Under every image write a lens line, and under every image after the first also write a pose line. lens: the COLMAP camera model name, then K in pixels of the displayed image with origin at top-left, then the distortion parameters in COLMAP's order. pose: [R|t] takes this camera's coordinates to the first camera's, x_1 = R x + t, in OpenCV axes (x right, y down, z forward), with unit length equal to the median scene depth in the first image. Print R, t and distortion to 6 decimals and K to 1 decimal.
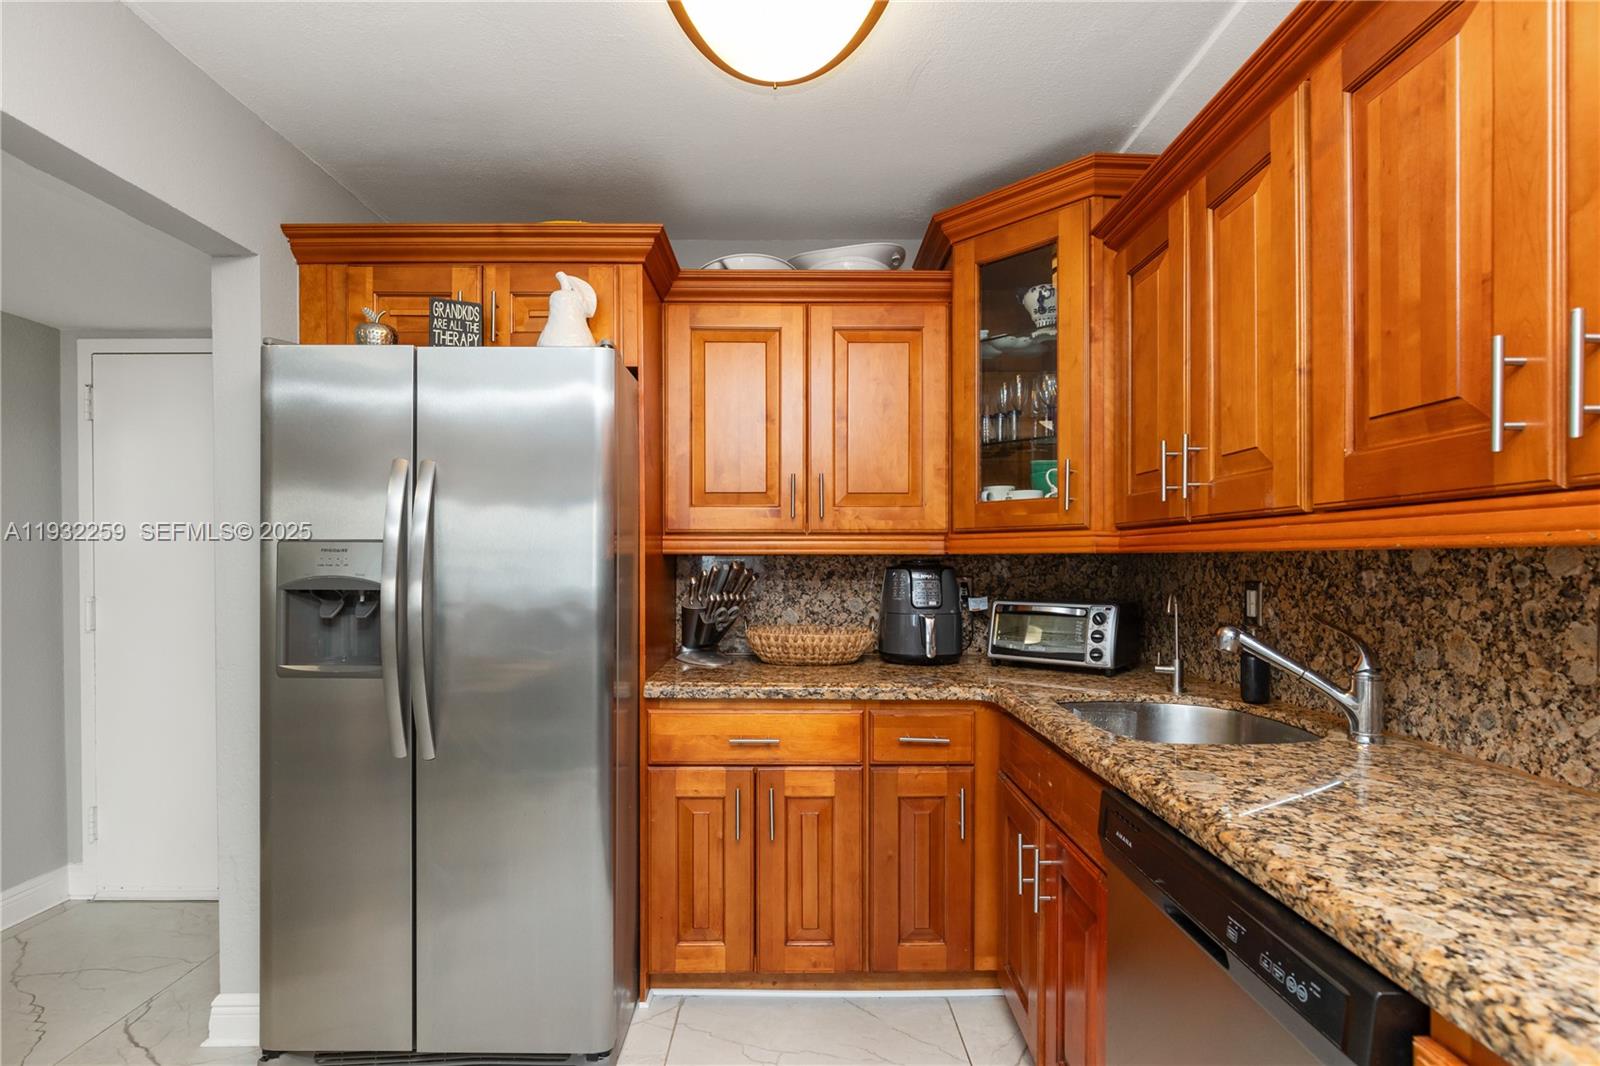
lens RADIAL K [[754.9, 0, 789.0], [0, 754.9, 559.5], [0, 0, 1]] dist [-0.002408, -0.000379]
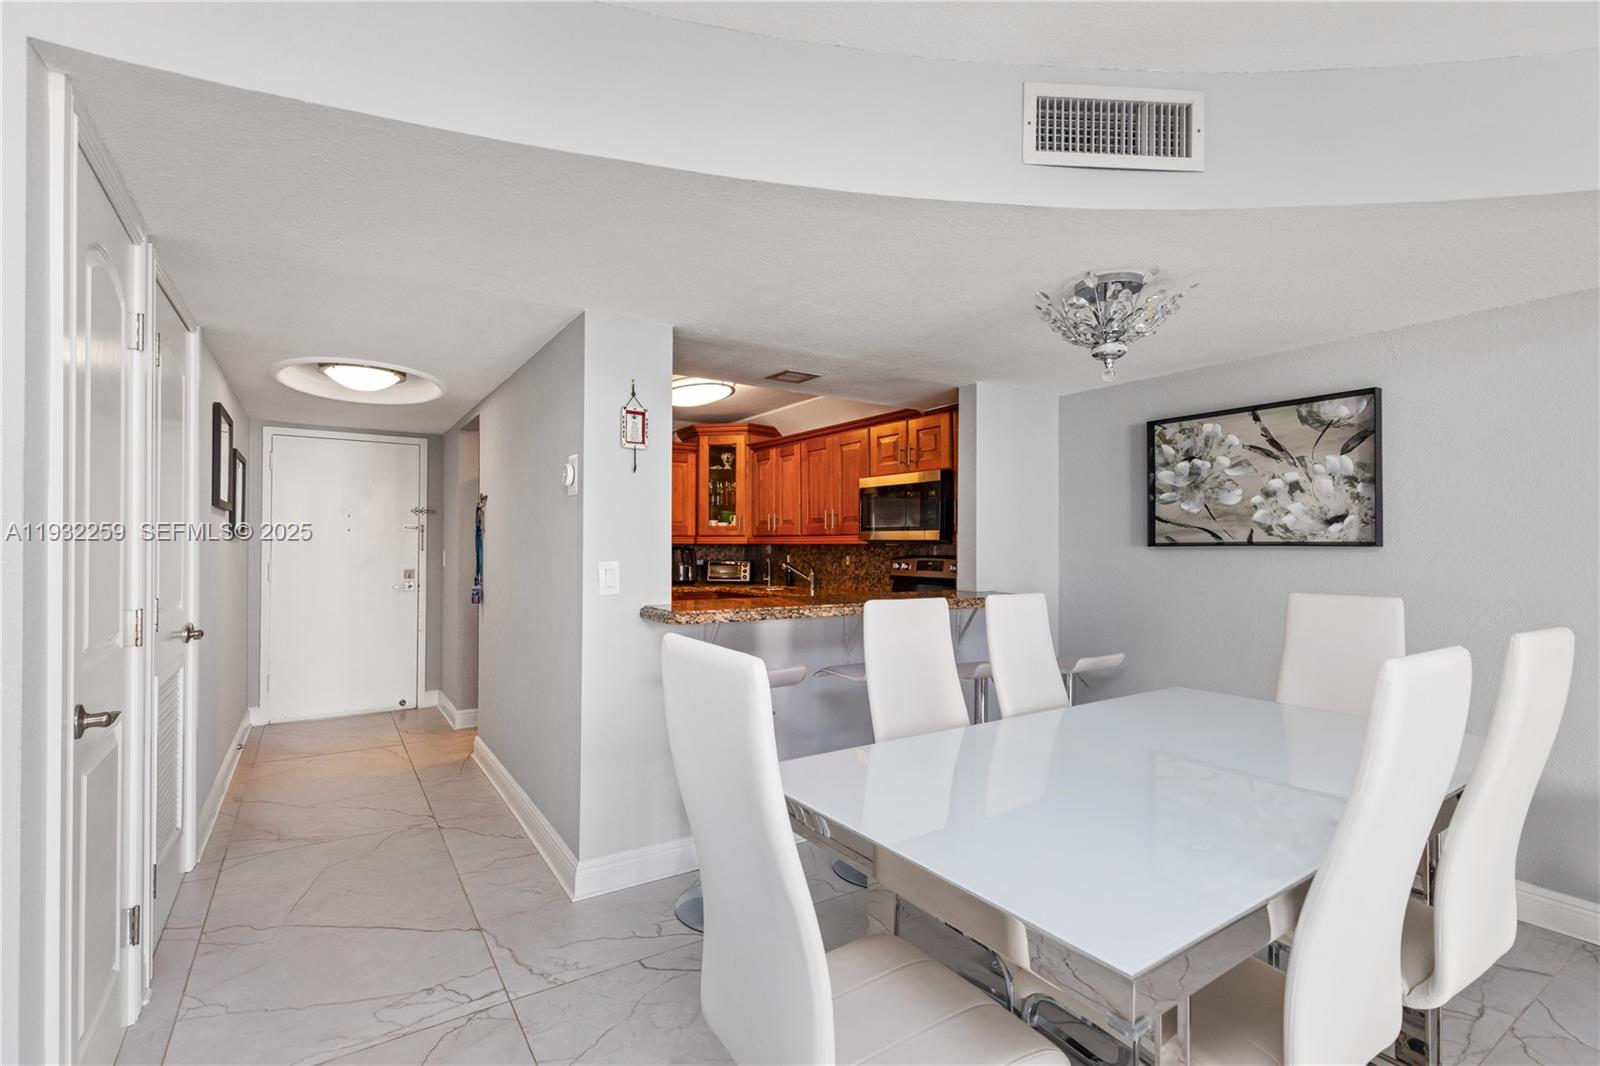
lens RADIAL K [[716.4, 0, 790.2], [0, 716.4, 537.6], [0, 0, 1]] dist [0.007239, -0.001328]
pose [[0.836767, 0.006572, 0.547520, -1.098730], [-0.001000, 0.999945, -0.010473, -0.004387], [-0.547558, 0.008216, 0.836727, -1.638013]]
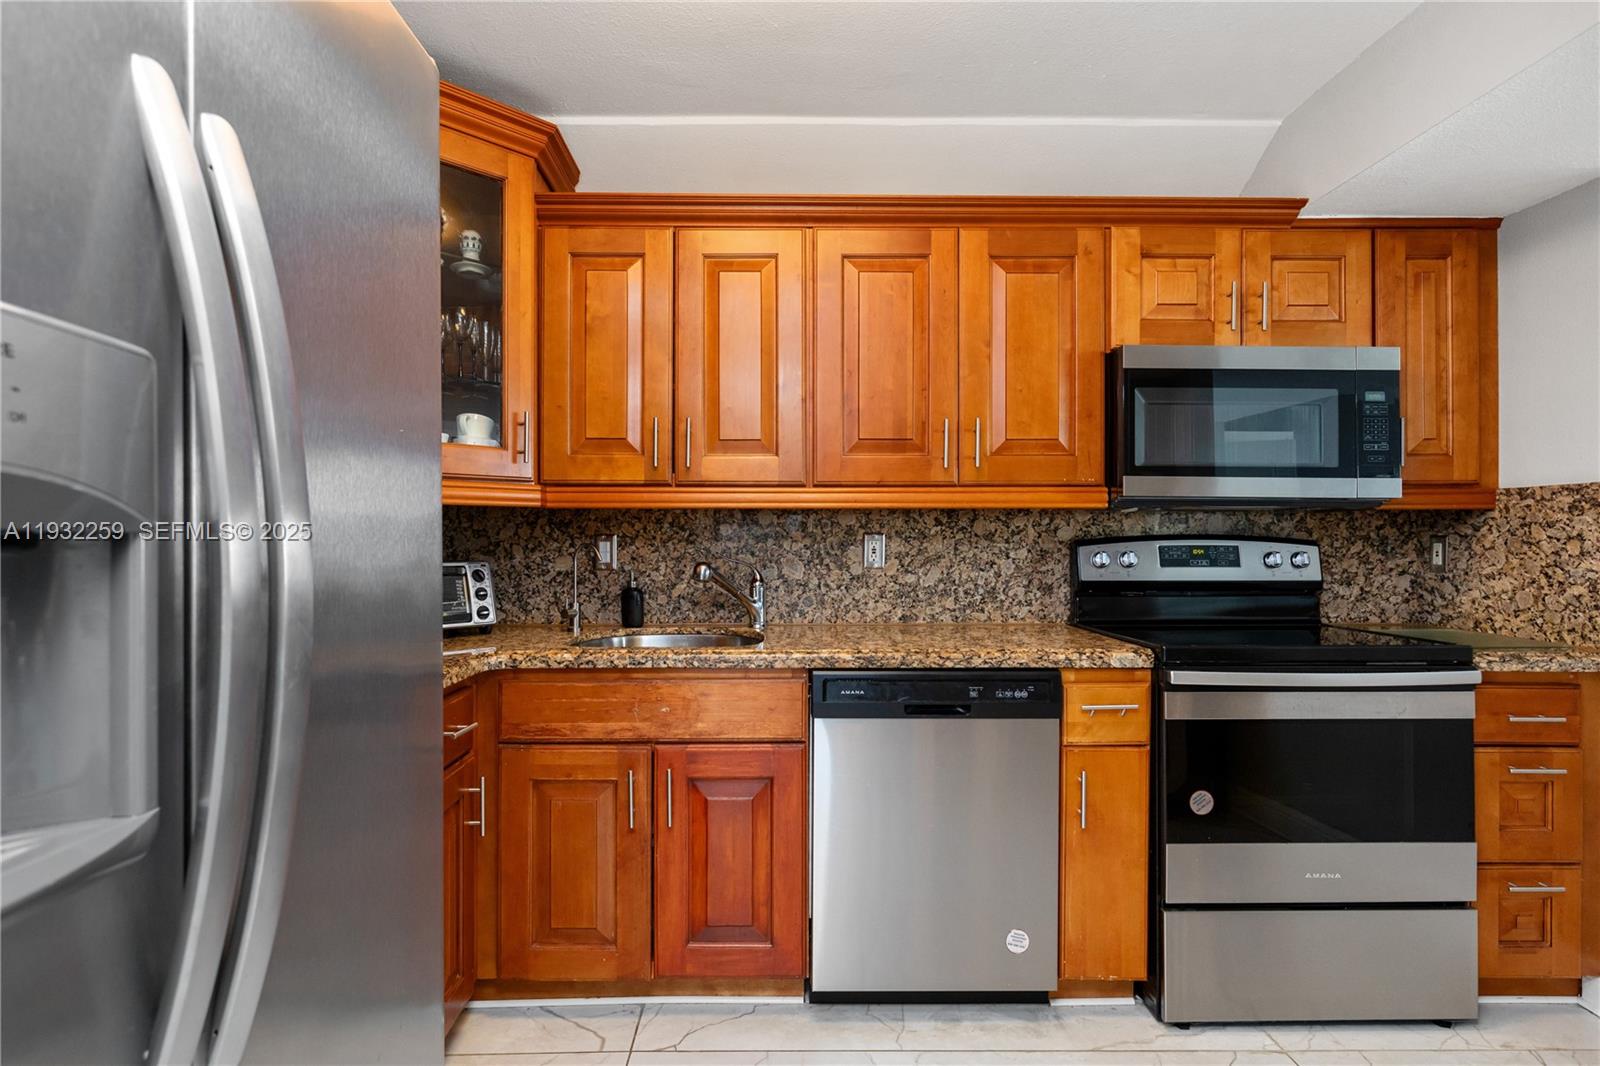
lens RADIAL K [[820.8, 0, 792.2], [0, 820.8, 536.6], [0, 0, 1]] dist [0.000315, -0.001615]
pose [[-0.013437, 0.001723, 0.999908, -0.698077], [0.000839, 0.999998, -0.001712, 0.032536], [-0.999909, 0.000816, -0.013438, 0.655248]]
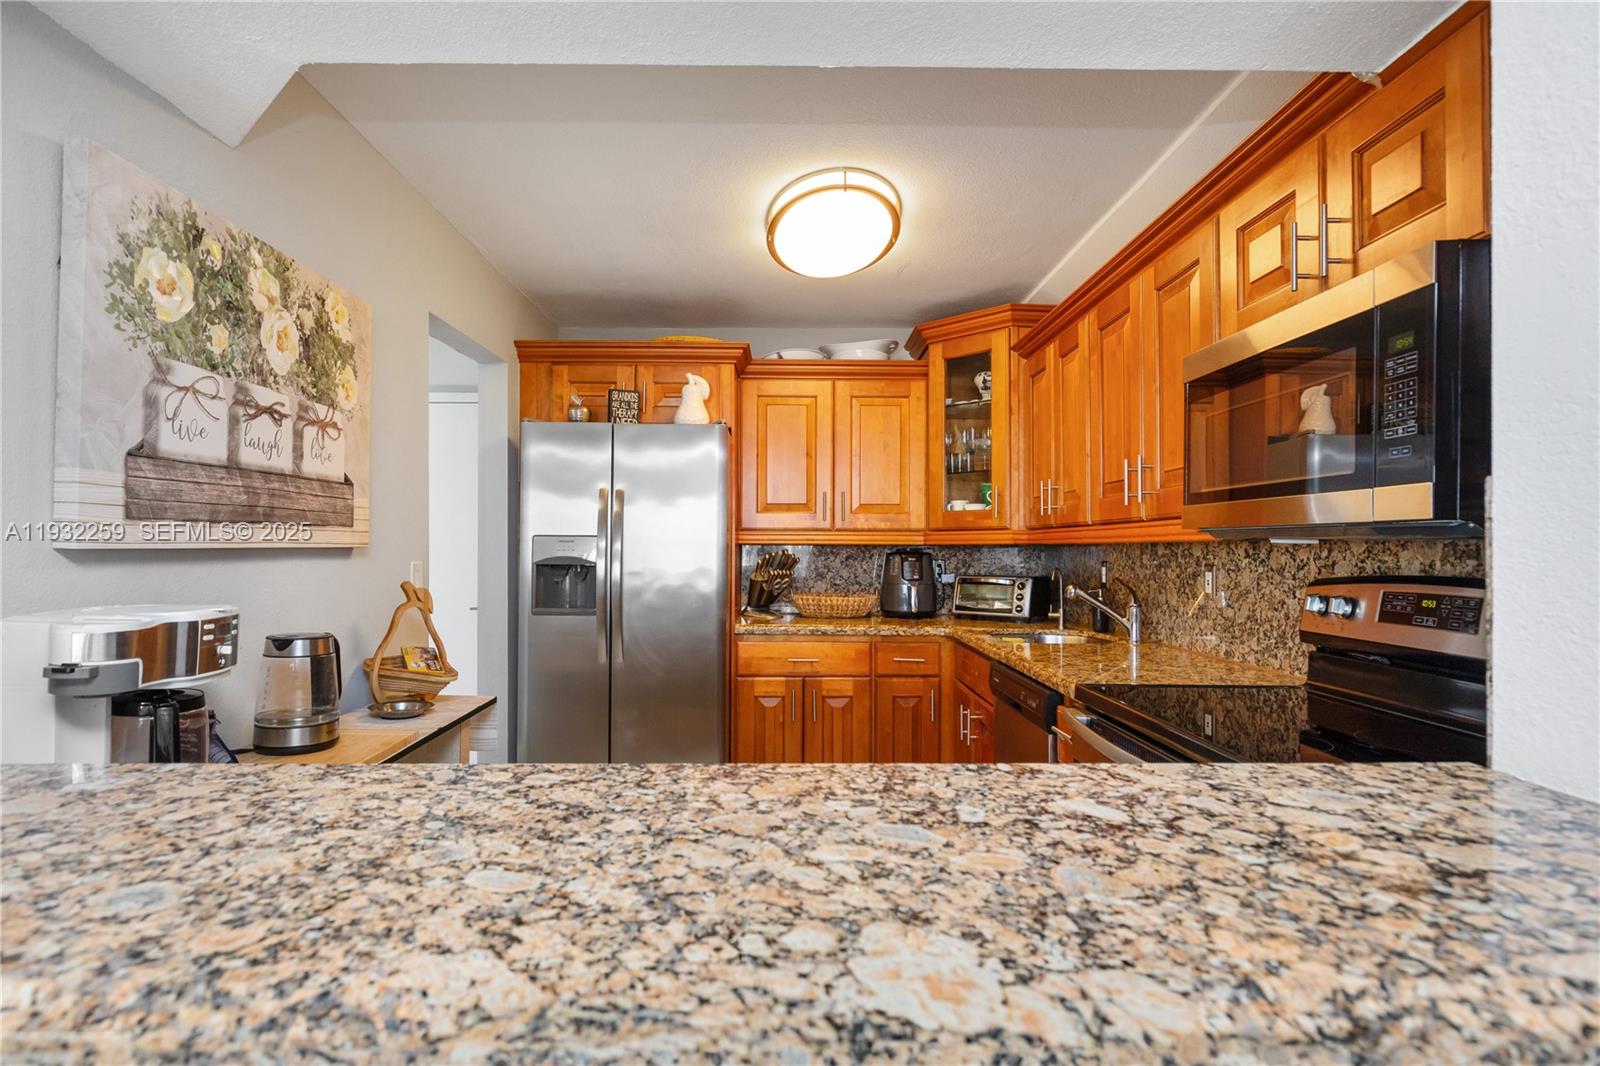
lens RADIAL K [[820.8, 0, 792.2], [0, 820.8, 536.6], [0, 0, 1]] dist [0.000315, -0.001615]
pose [[0.999928, 0.002946, 0.011675, -0.090284], [-0.002772, 0.999885, -0.014936, 0.002783], [-0.011718, 0.014902, 0.999820, -0.748367]]
